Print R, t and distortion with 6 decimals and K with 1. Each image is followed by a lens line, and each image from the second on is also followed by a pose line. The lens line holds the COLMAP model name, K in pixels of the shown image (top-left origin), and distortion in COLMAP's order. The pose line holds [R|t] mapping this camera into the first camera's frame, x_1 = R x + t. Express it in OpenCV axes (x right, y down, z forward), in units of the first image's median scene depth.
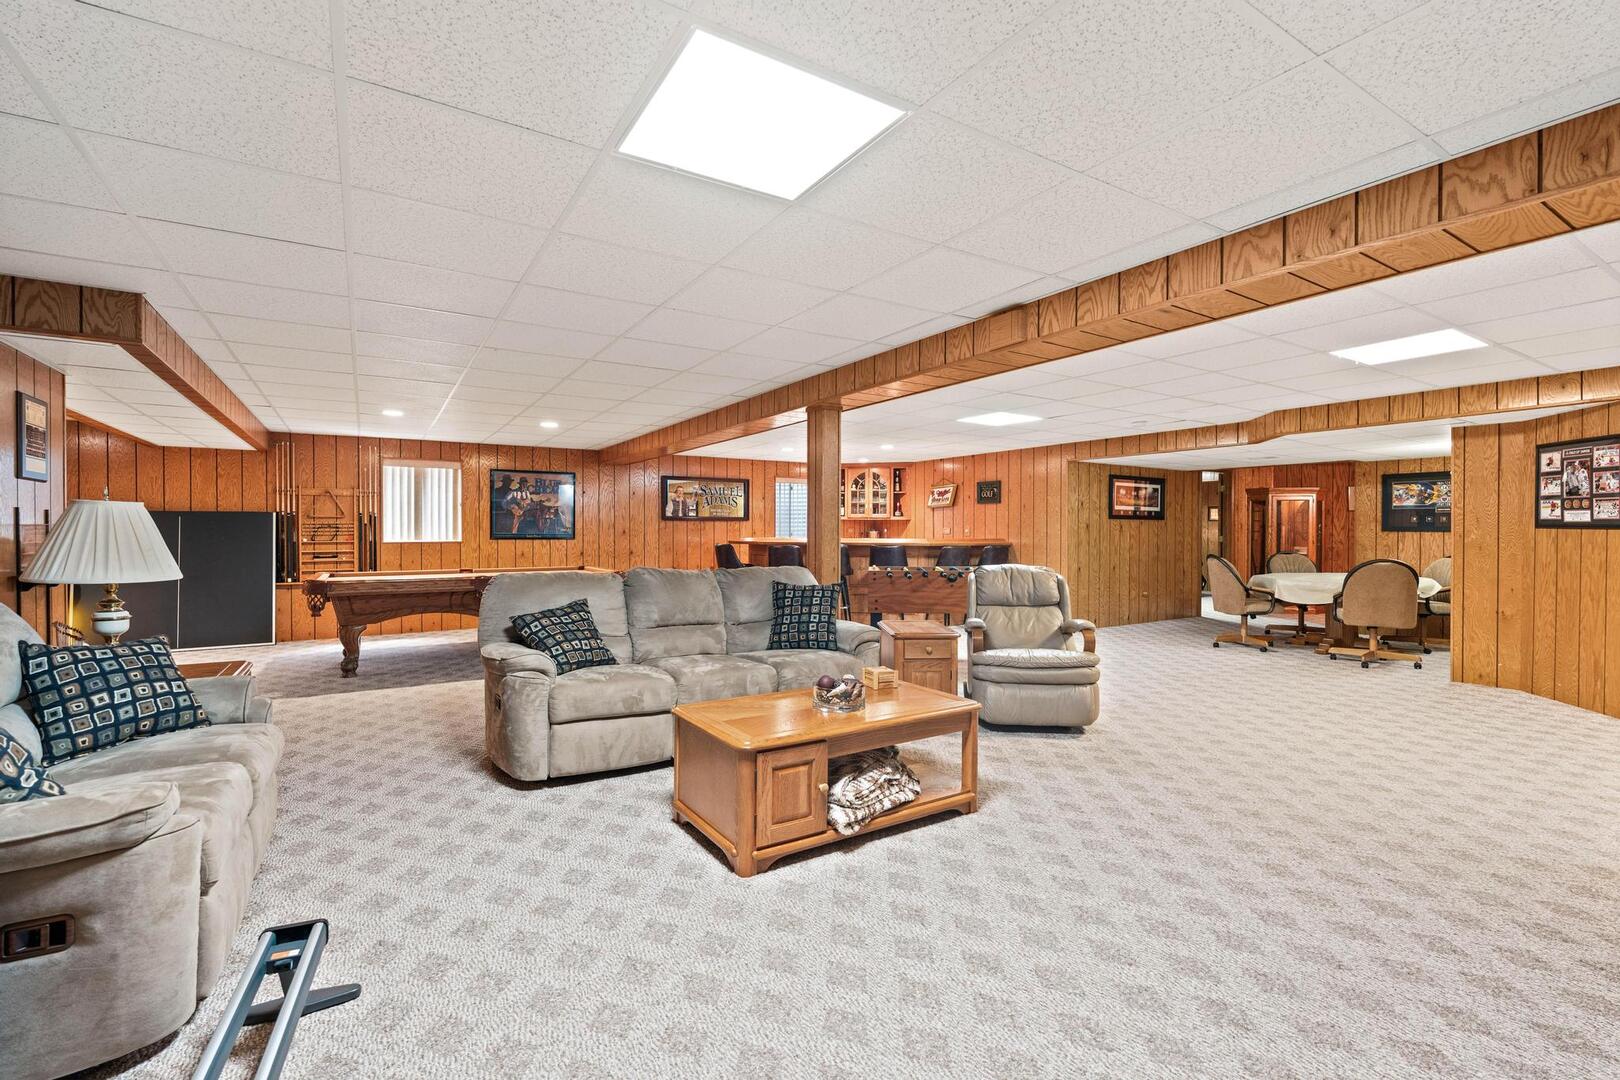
lens RADIAL K [[726.1, 0, 812.2], [0, 726.1, 538.0], [0, 0, 1]] dist [-0.007835, -0.000422]
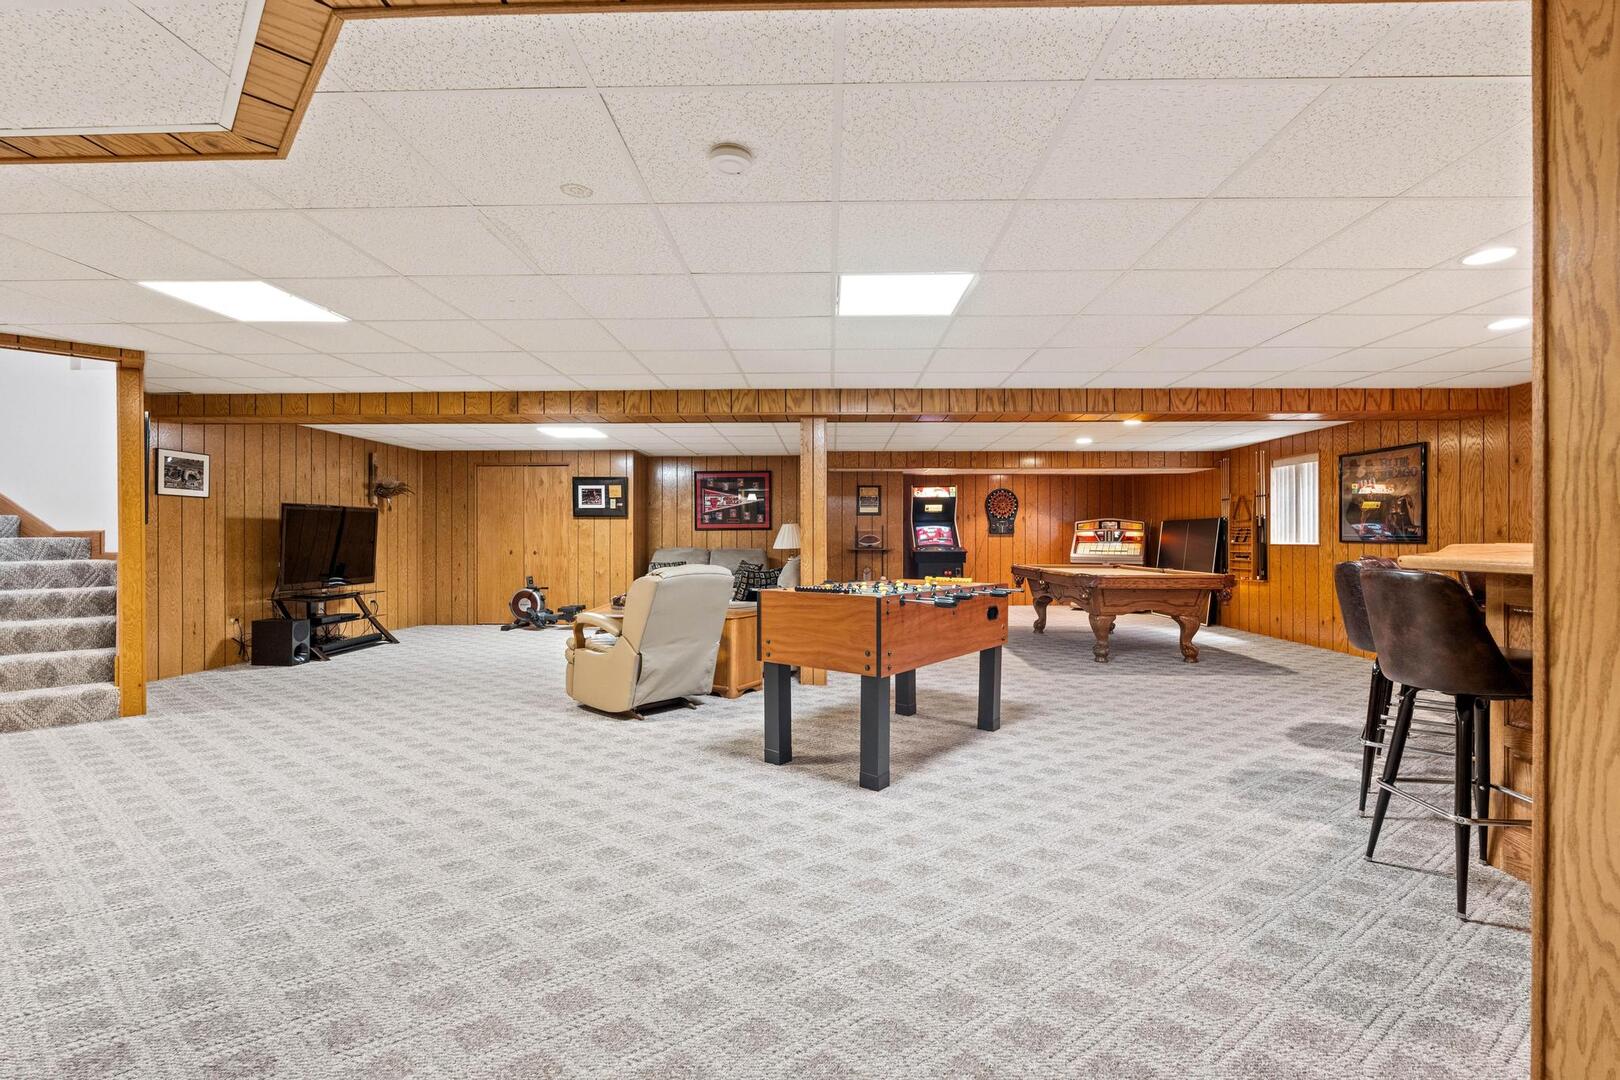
lens RADIAL K [[726.1, 0, 810.0], [0, 726.1, 540.3], [0, 0, 1]] dist [-0.007835, -0.000422]
pose [[-0.550224, -0.000754, -0.835016, 0.593032], [-0.007752, 0.999961, 0.004205, 0.000563], [0.834981, 0.008787, -0.550209, 1.006047]]
